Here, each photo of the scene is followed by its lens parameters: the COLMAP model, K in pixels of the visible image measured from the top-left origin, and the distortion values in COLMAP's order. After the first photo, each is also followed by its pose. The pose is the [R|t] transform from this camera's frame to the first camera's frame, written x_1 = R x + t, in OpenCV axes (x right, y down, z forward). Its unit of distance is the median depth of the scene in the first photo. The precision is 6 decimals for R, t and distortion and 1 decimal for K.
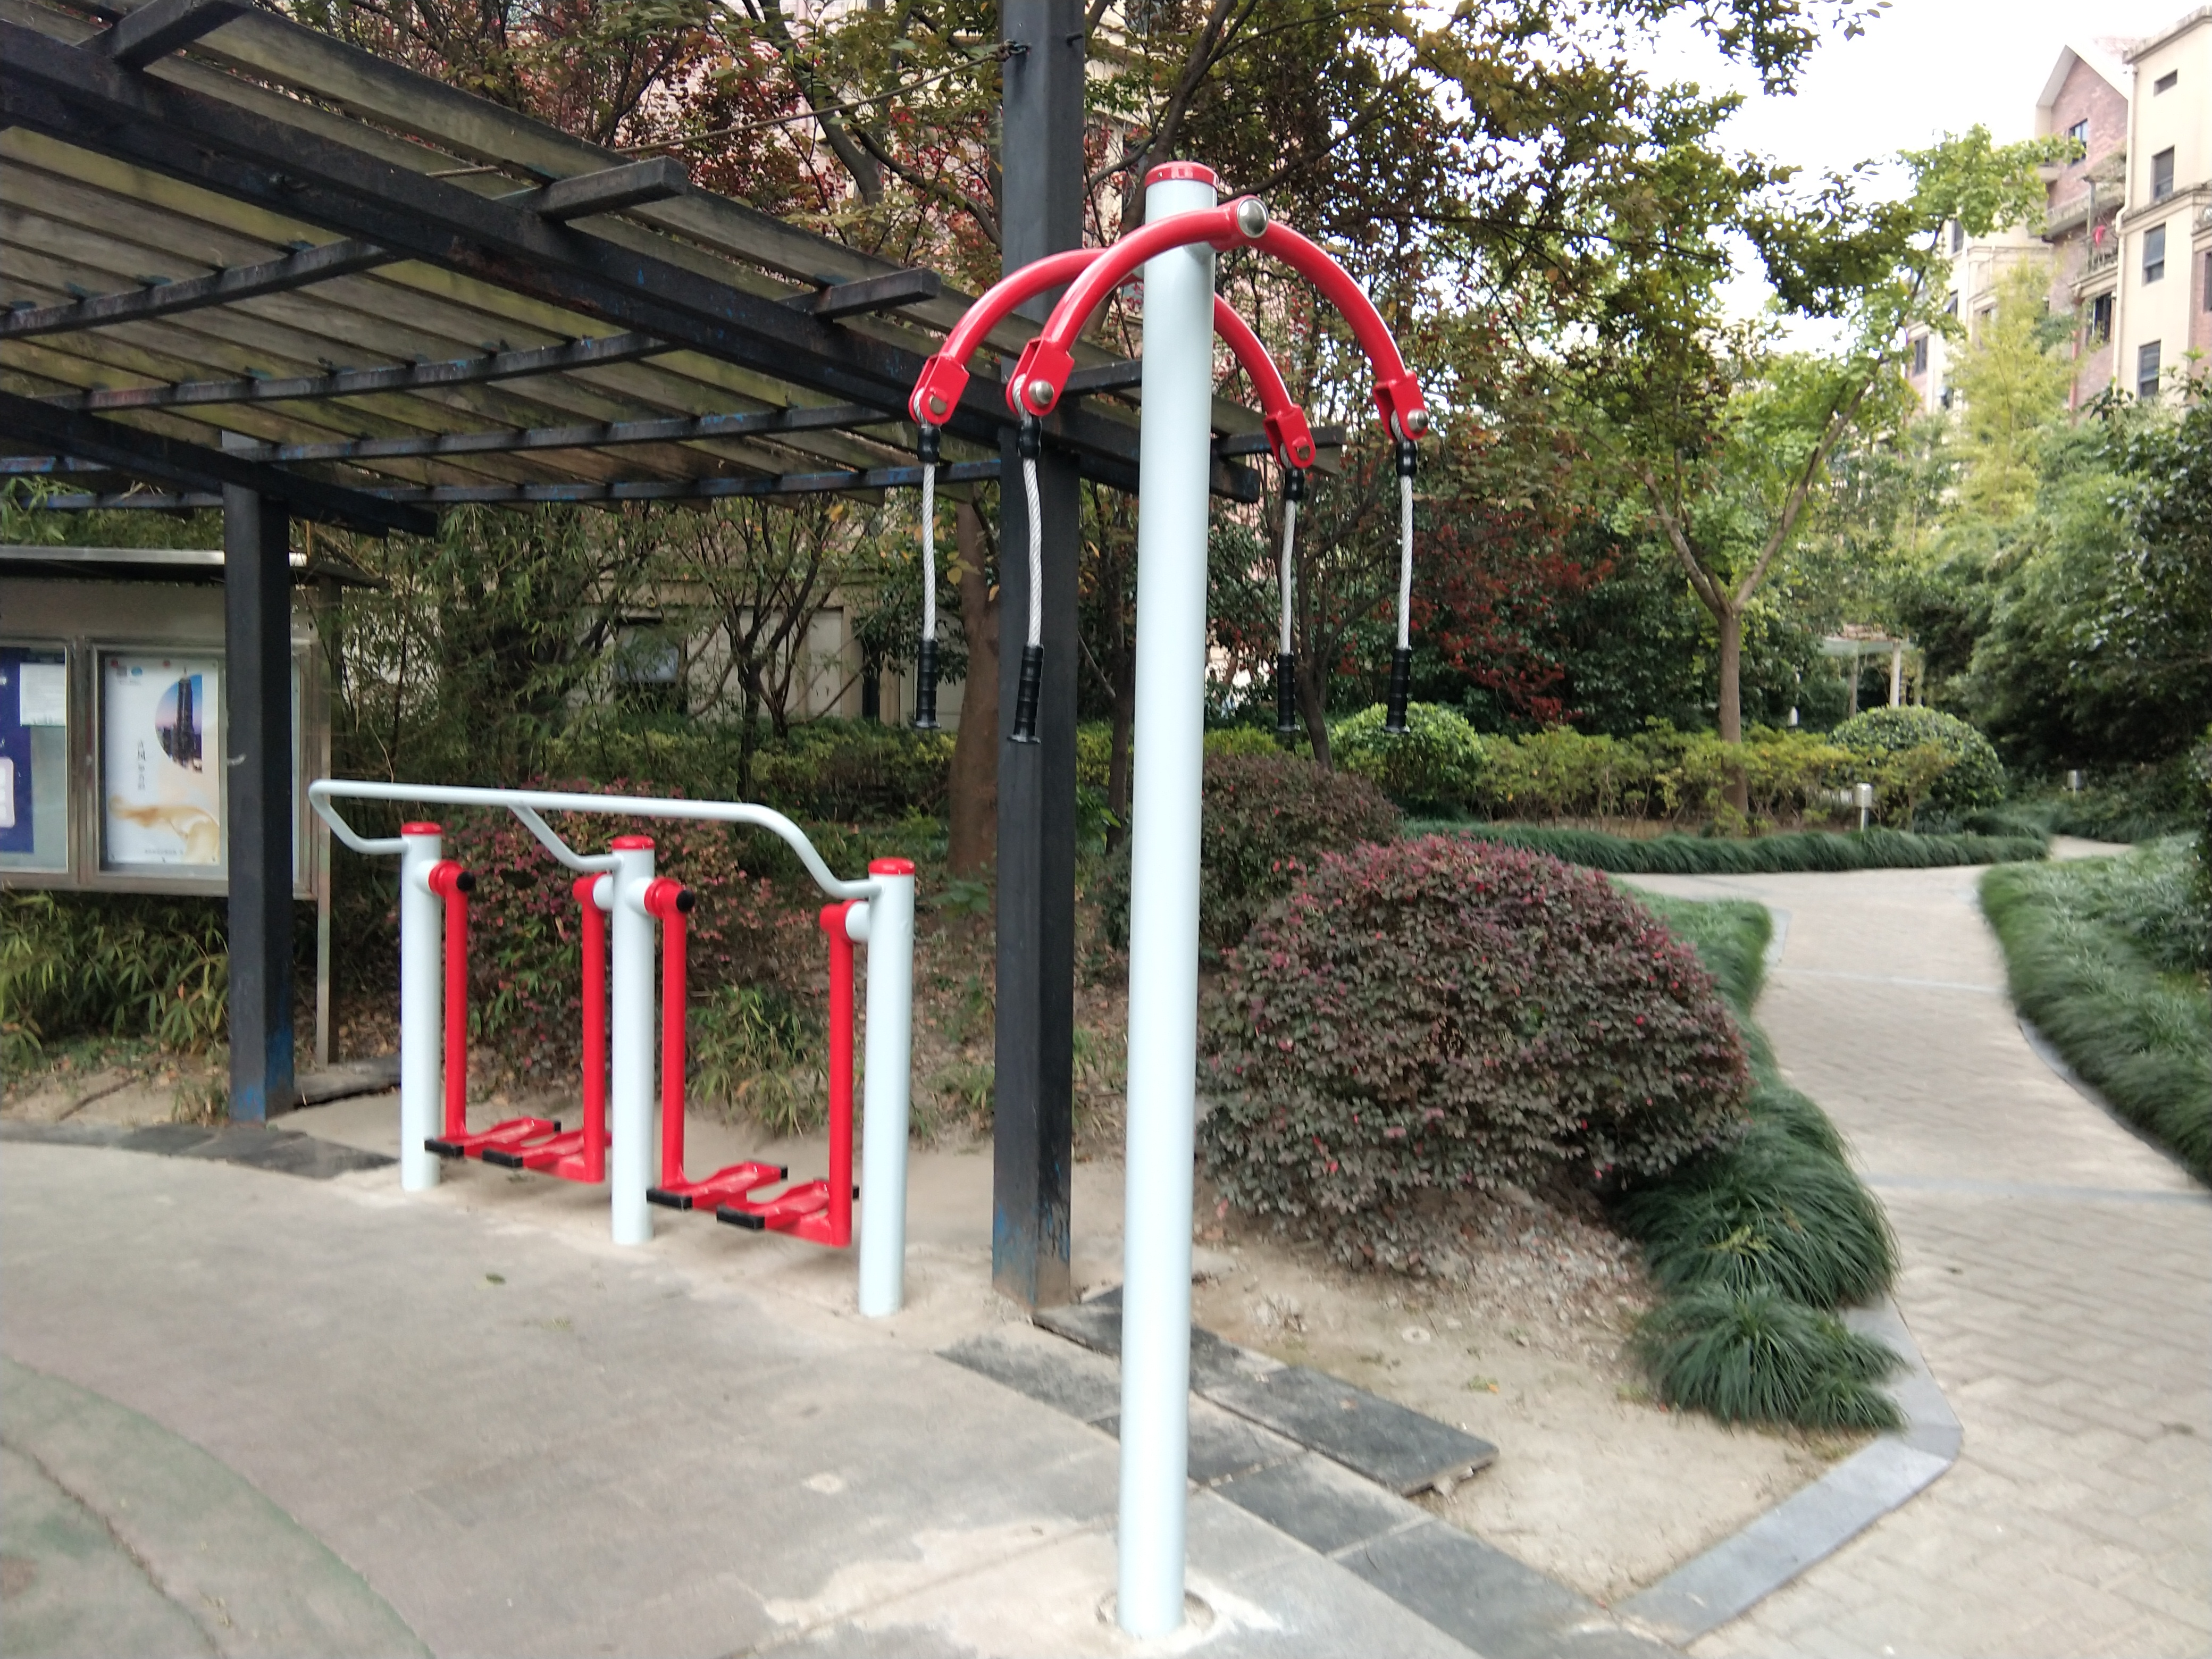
lens RADIAL K [[1846.5, 0, 1106.0], [0, 1846.5, 829.5], [0, 0, 1]] dist [0.126169, -0.281958]
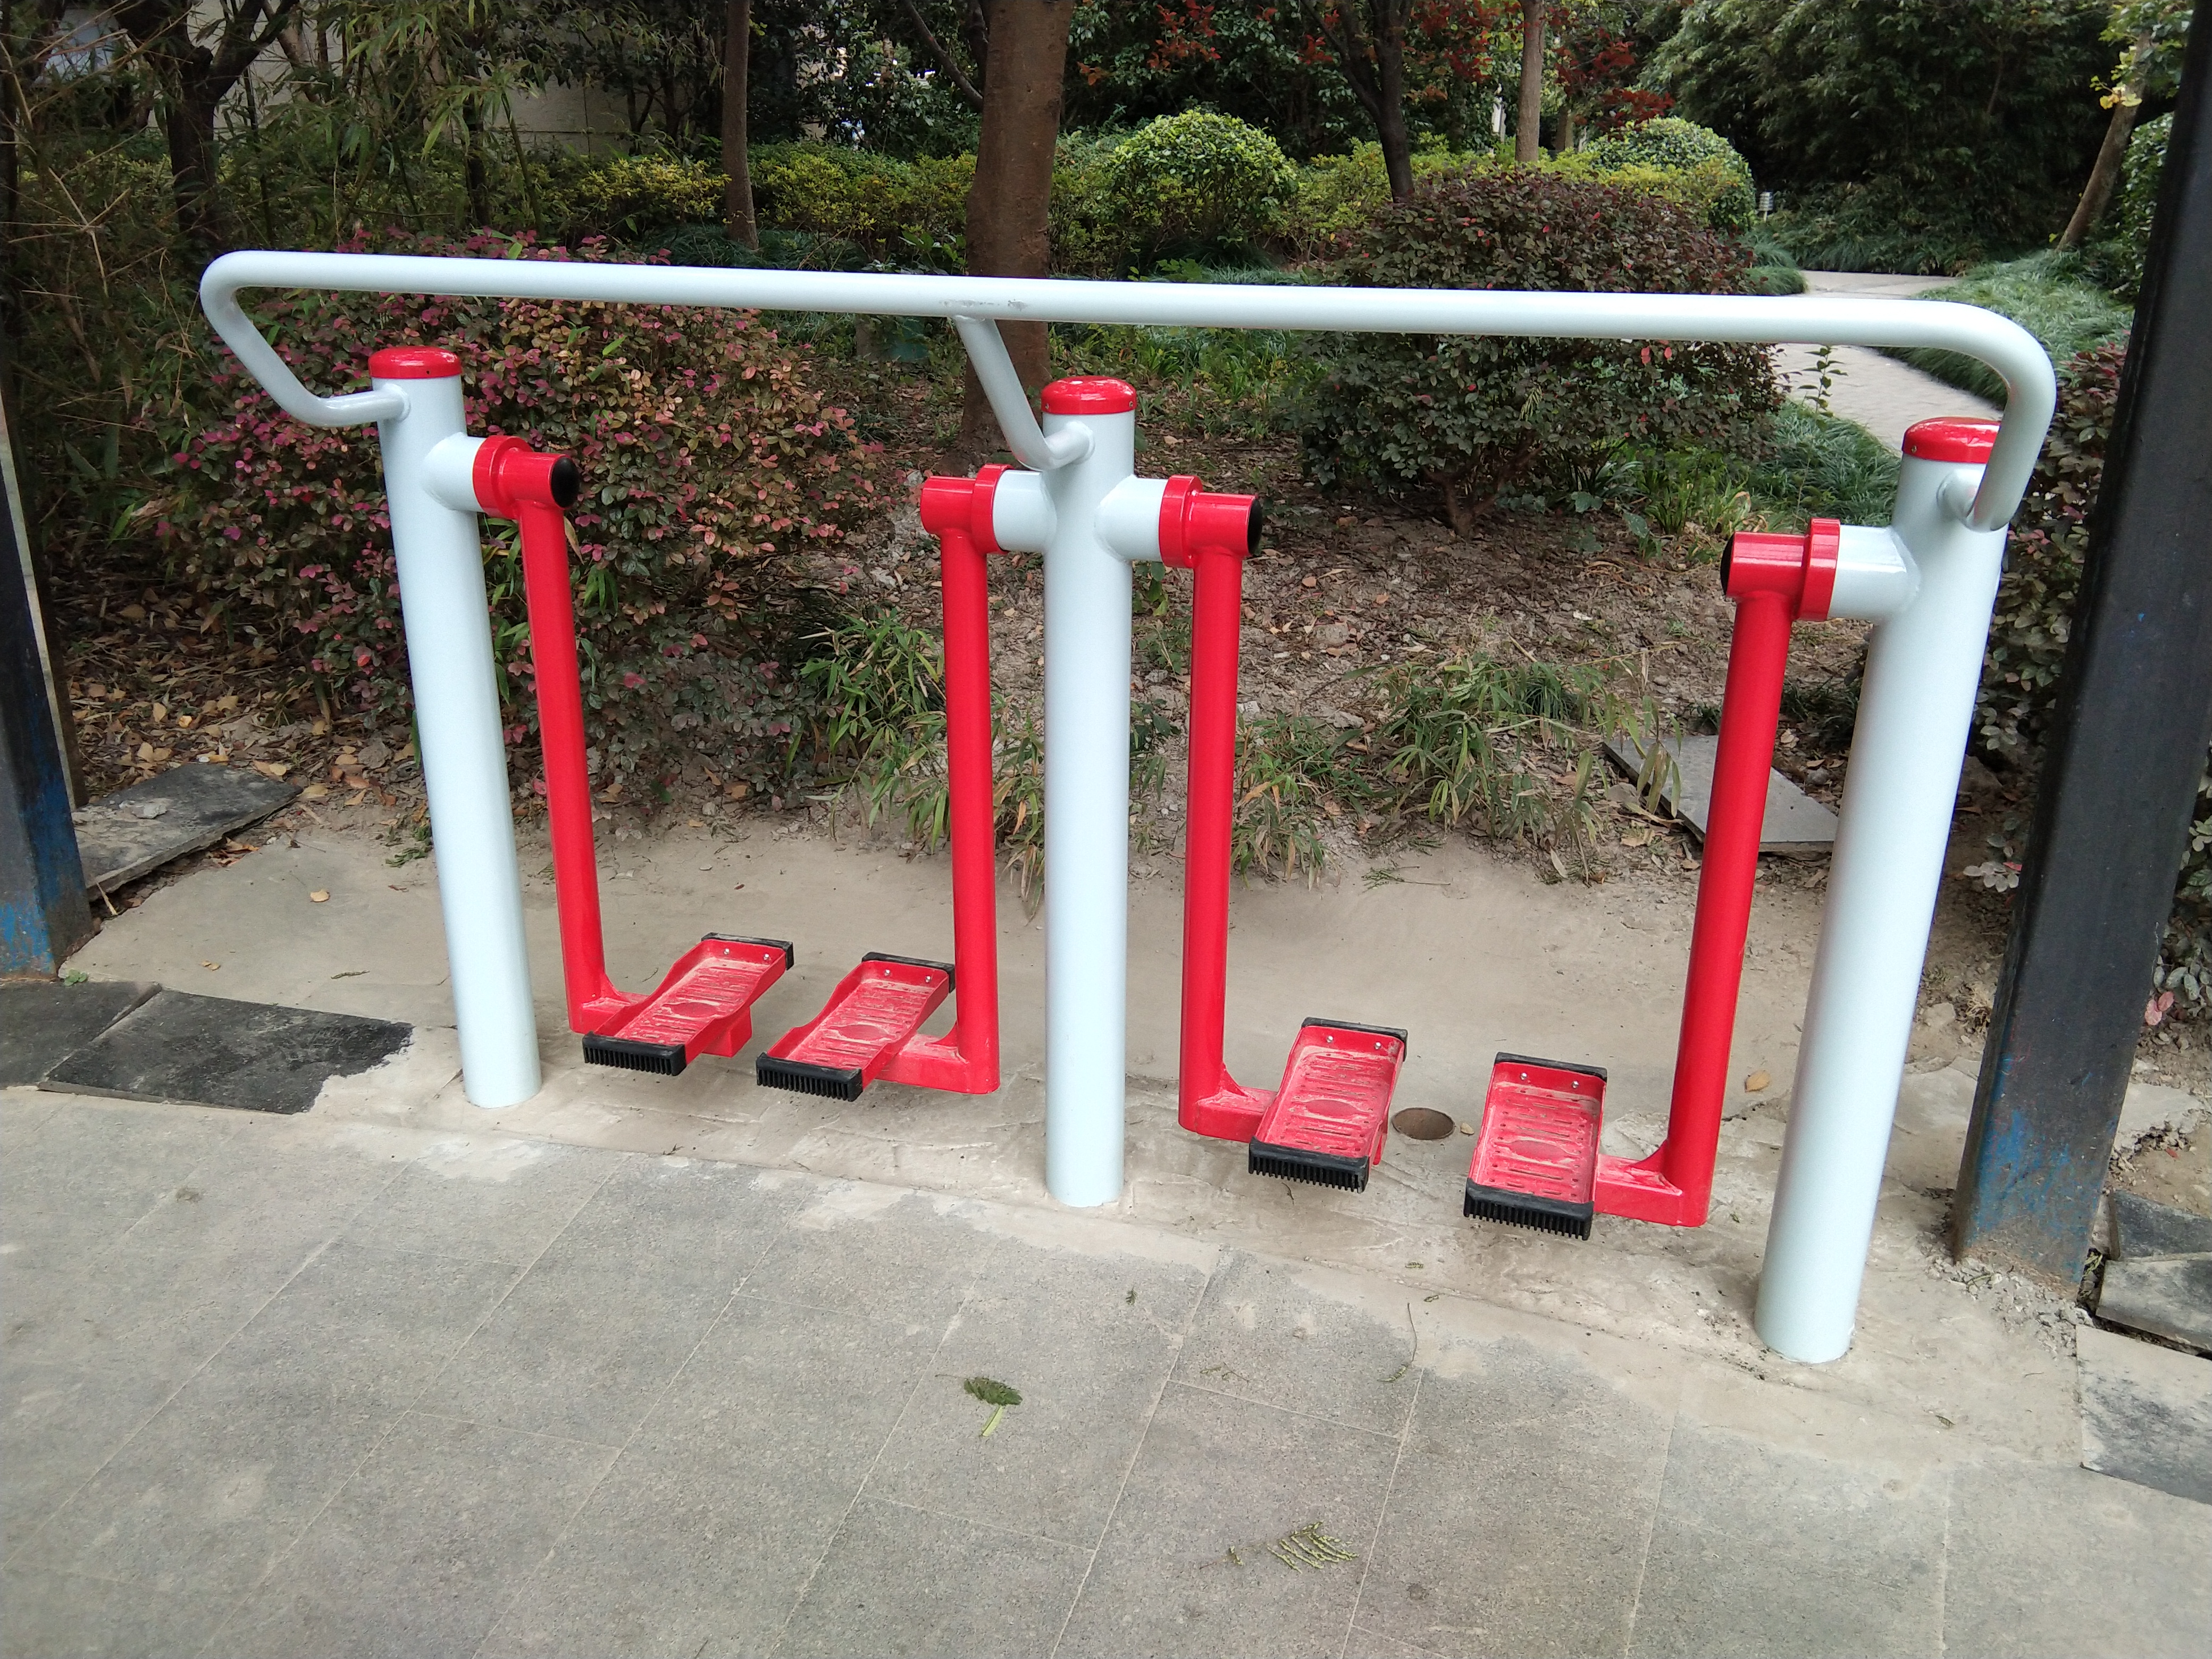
lens RADIAL K [[1846.5, 0, 1106.0], [0, 1846.5, 829.5], [0, 0, 1]] dist [0.126169, -0.281958]
pose [[0.955375, -0.109828, 0.274219, -0.337413], [0.027274, 0.957144, 0.288326, -0.017450], [-0.294133, -0.267981, 0.917427, 0.505064]]
